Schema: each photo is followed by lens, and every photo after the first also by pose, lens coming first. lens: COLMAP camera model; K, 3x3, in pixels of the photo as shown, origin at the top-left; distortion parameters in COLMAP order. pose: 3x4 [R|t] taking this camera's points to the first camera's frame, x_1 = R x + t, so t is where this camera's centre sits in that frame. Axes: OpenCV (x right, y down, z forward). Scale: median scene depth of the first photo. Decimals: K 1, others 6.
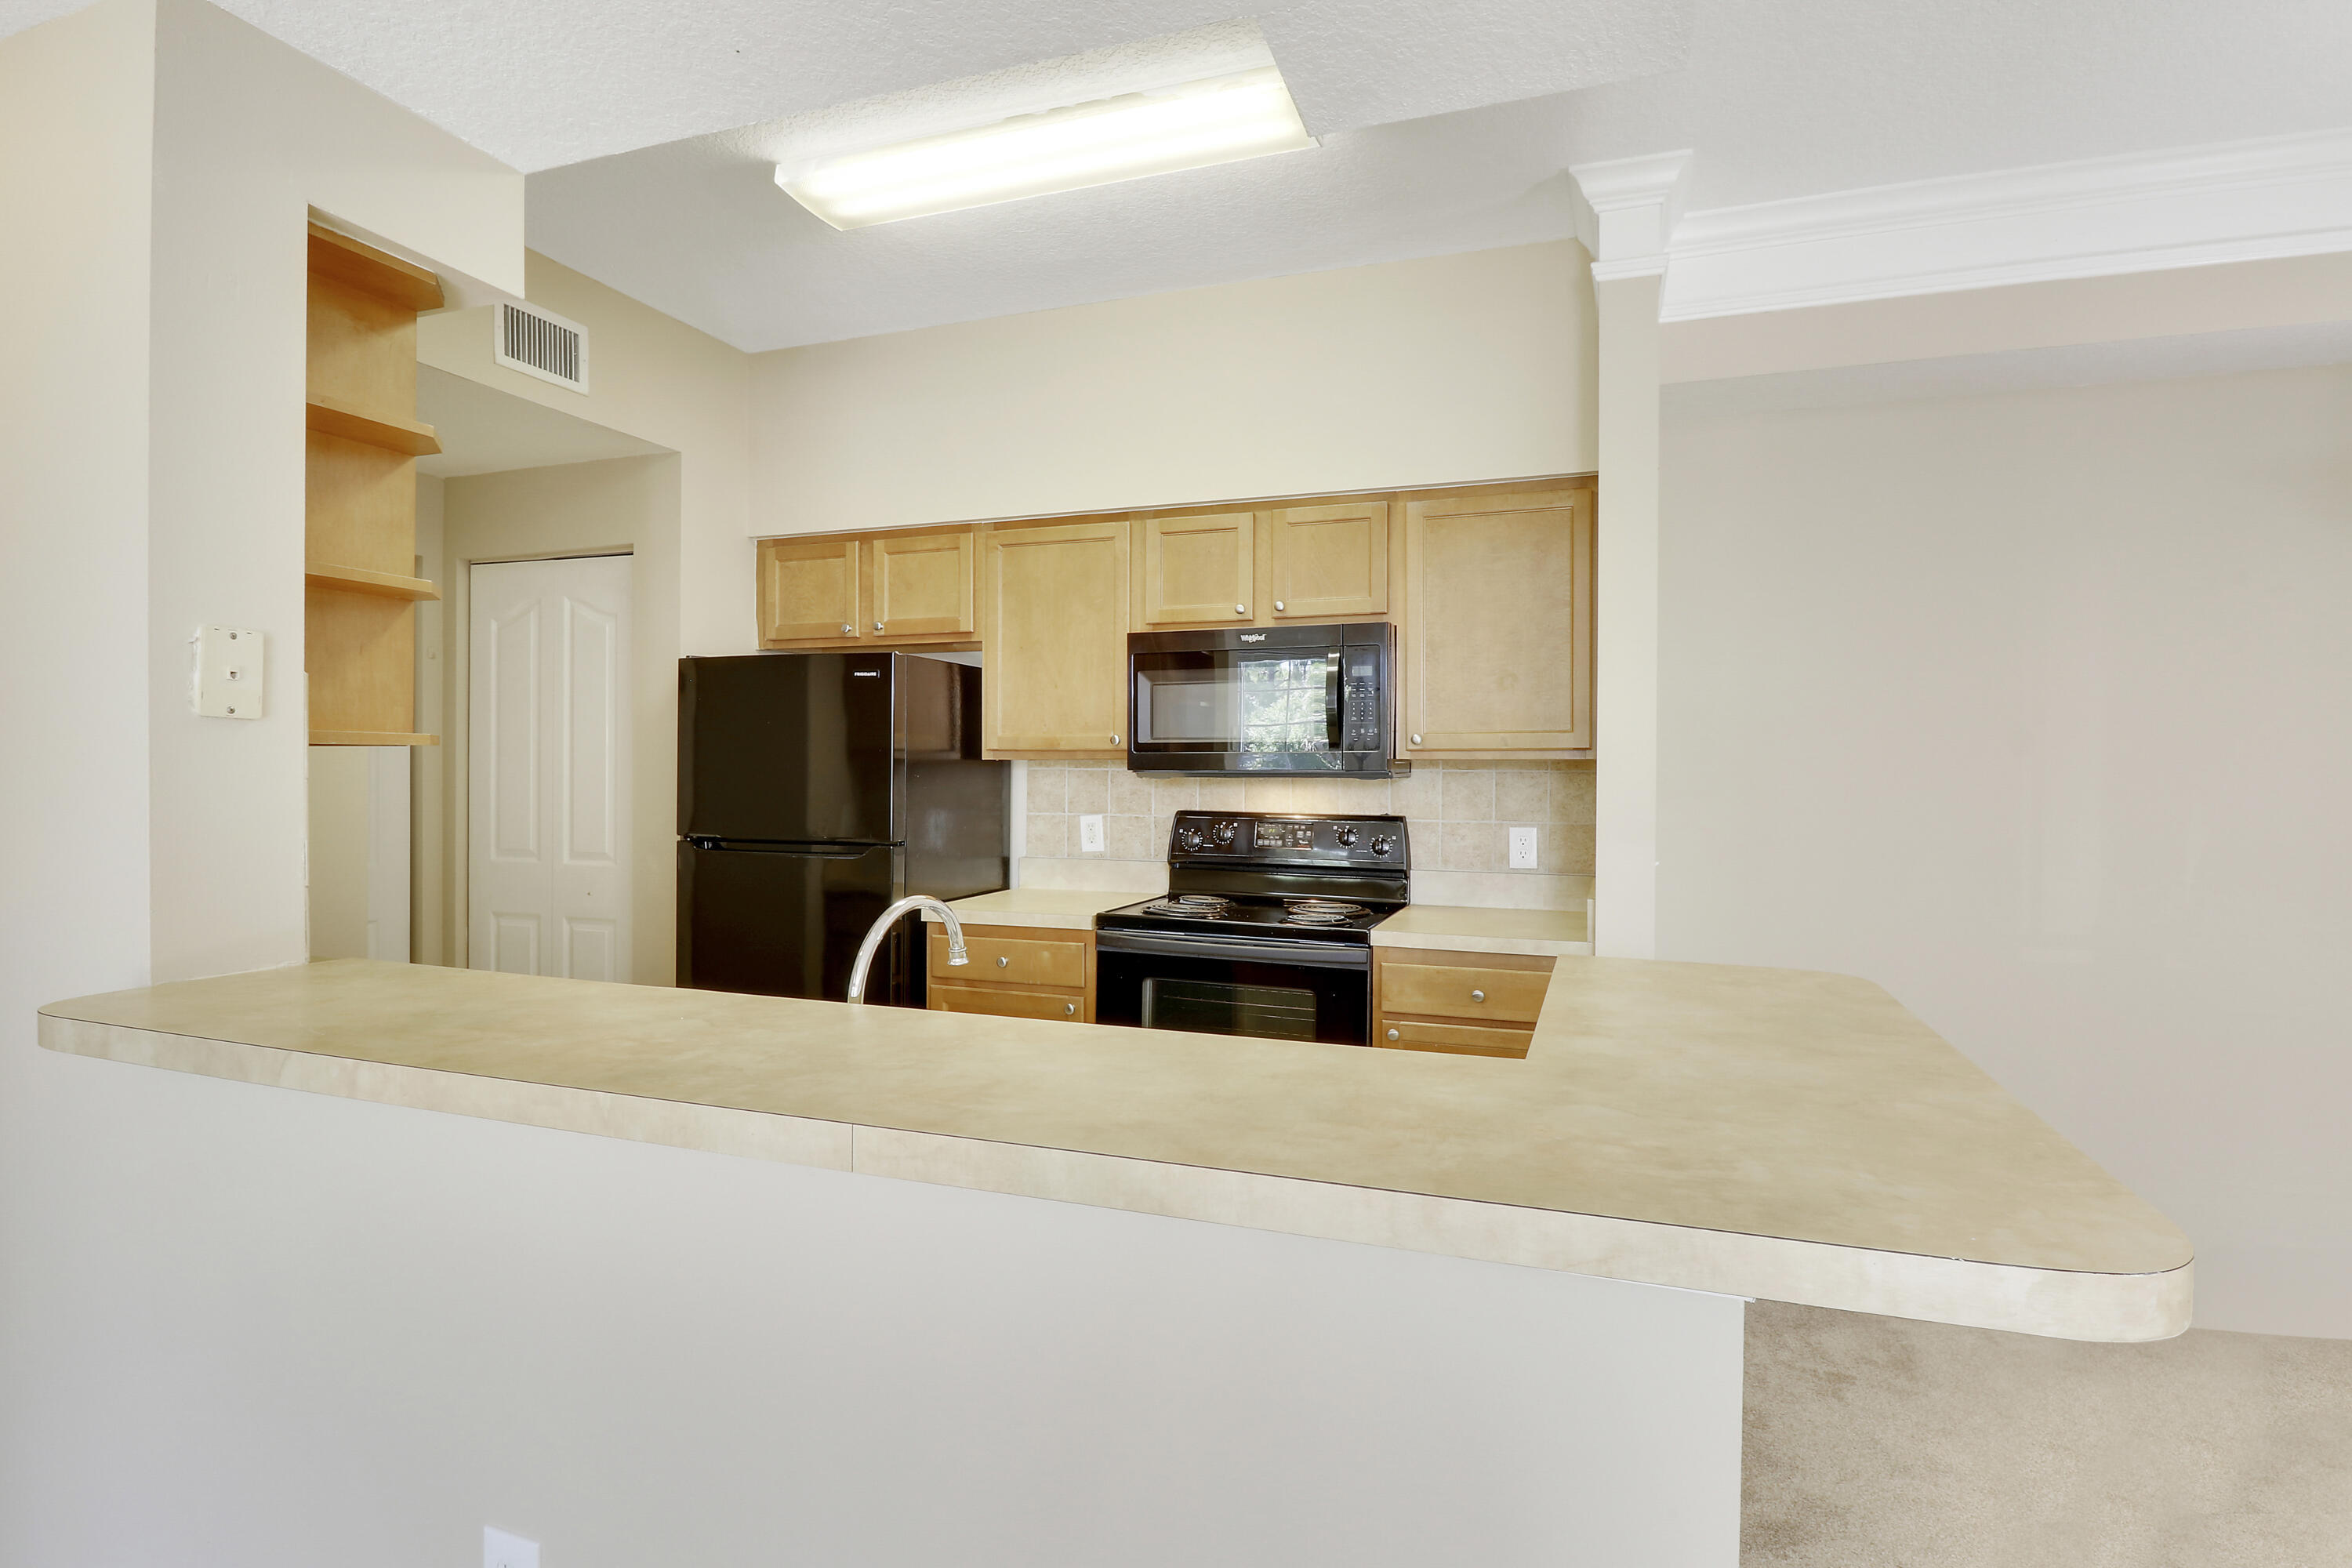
lens RADIAL K [[1169.4, 0, 1193.8], [0, 1169.4, 786.0], [0, 0, 1]] dist [-0.006151, -0.010108]
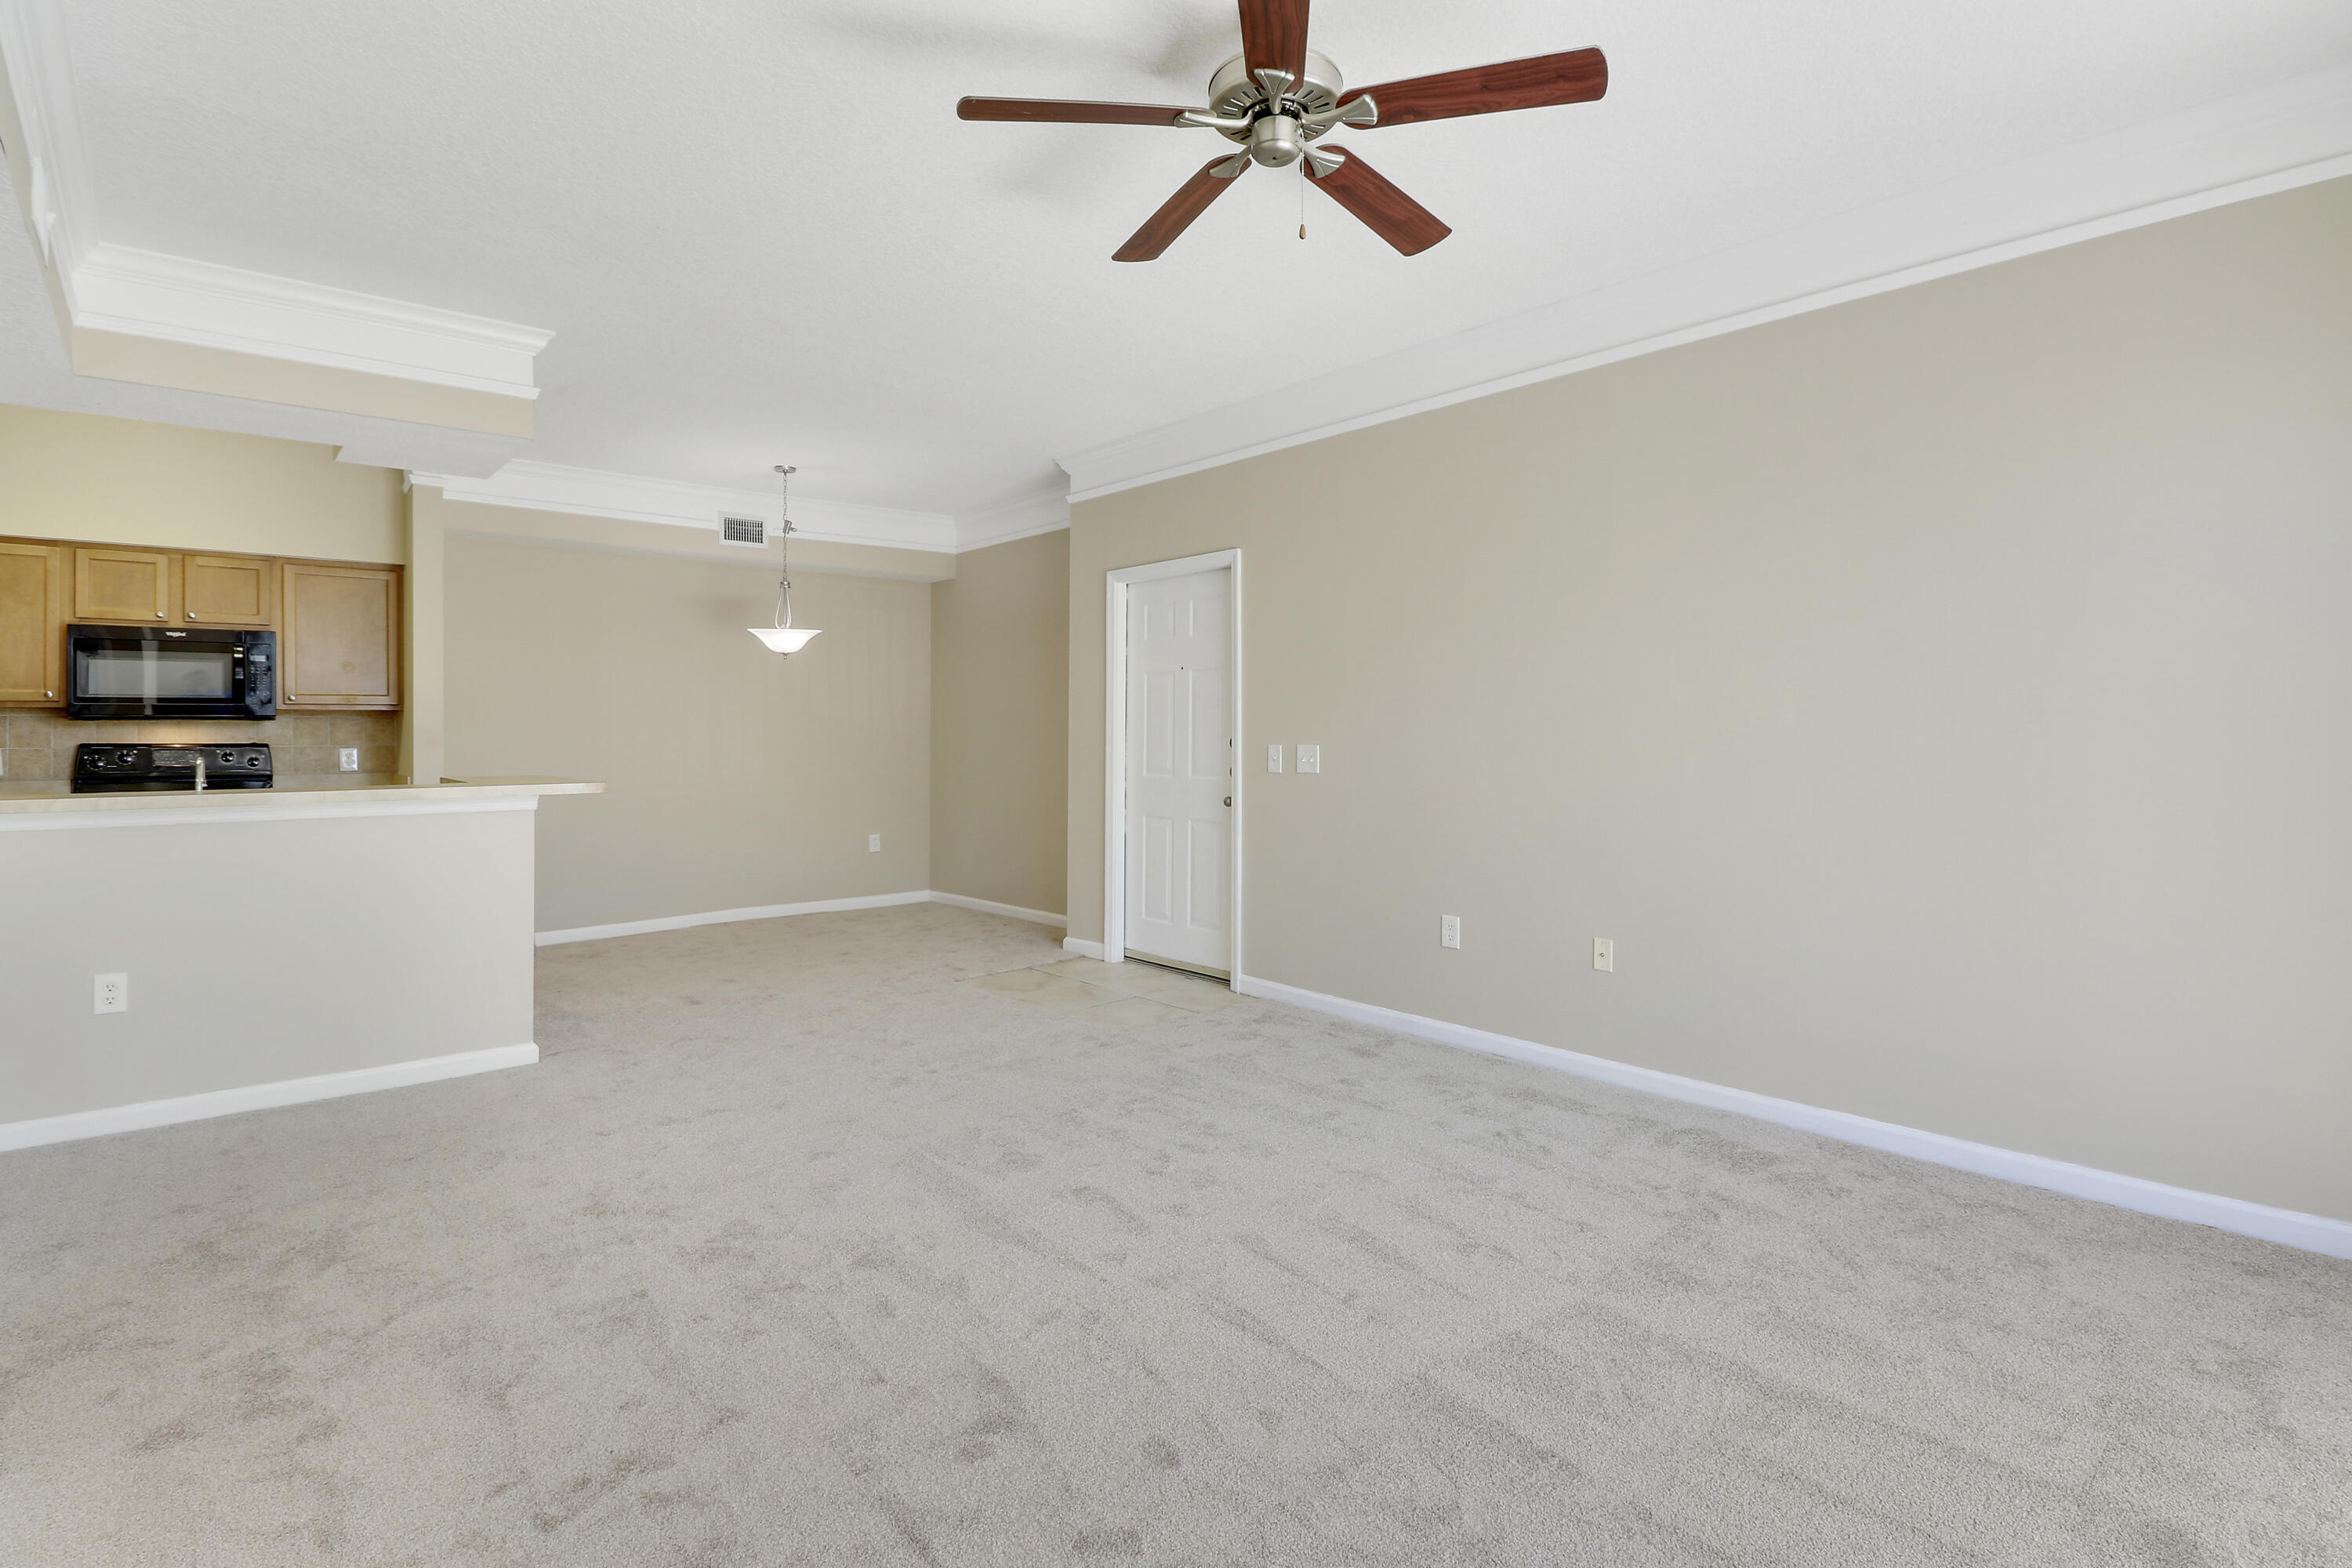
lens RADIAL K [[1106.5, 0, 1152.1], [0, 1106.5, 747.2], [0, 0, 1]] dist [0.002720, -0.011173]
pose [[0.498040, -0.017142, 0.866985, -0.570278], [0.018133, 0.999792, 0.009352, 0.040212], [-0.866965, 0.011063, 0.498247, -0.902840]]
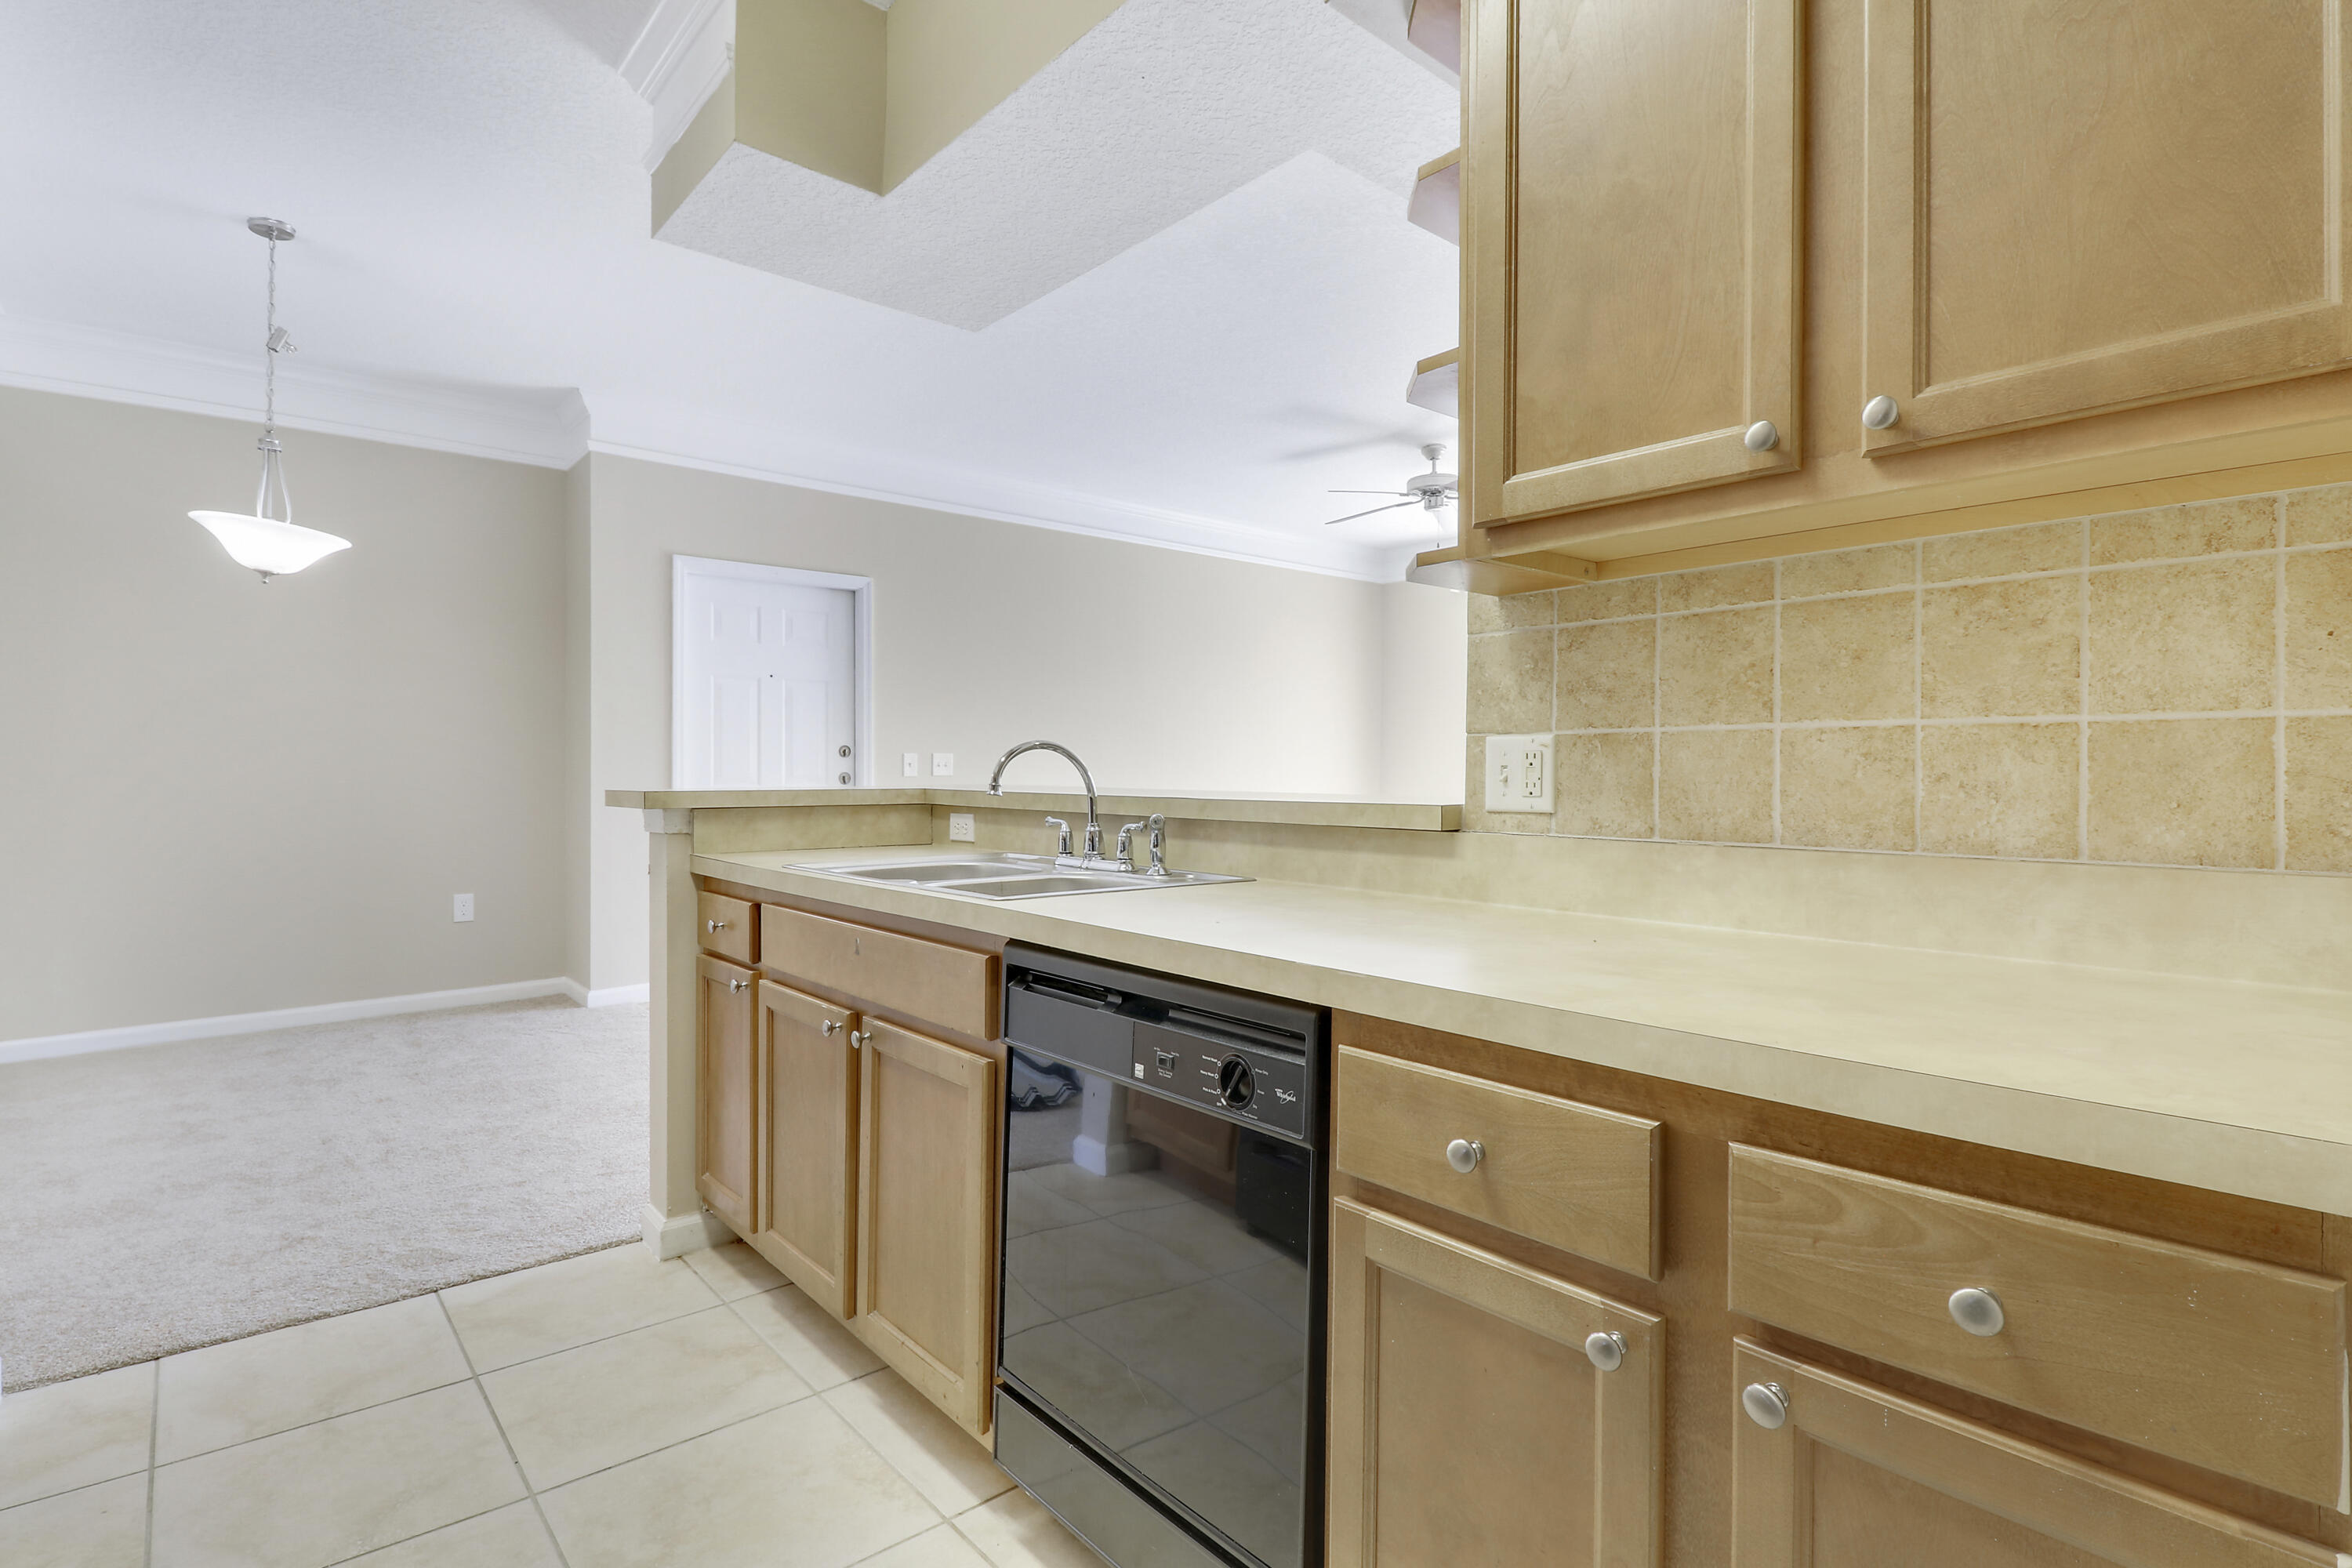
lens RADIAL K [[1106.5, 0, 1143.3], [0, 1106.5, 742.5], [0, 0, 1]] dist [0.002720, -0.011173]
pose [[-0.867422, -0.004998, 0.497548, -0.415252], [-0.005911, 0.999982, -0.000261, 0.035169], [-0.497538, -0.003168, -0.867436, 0.918361]]
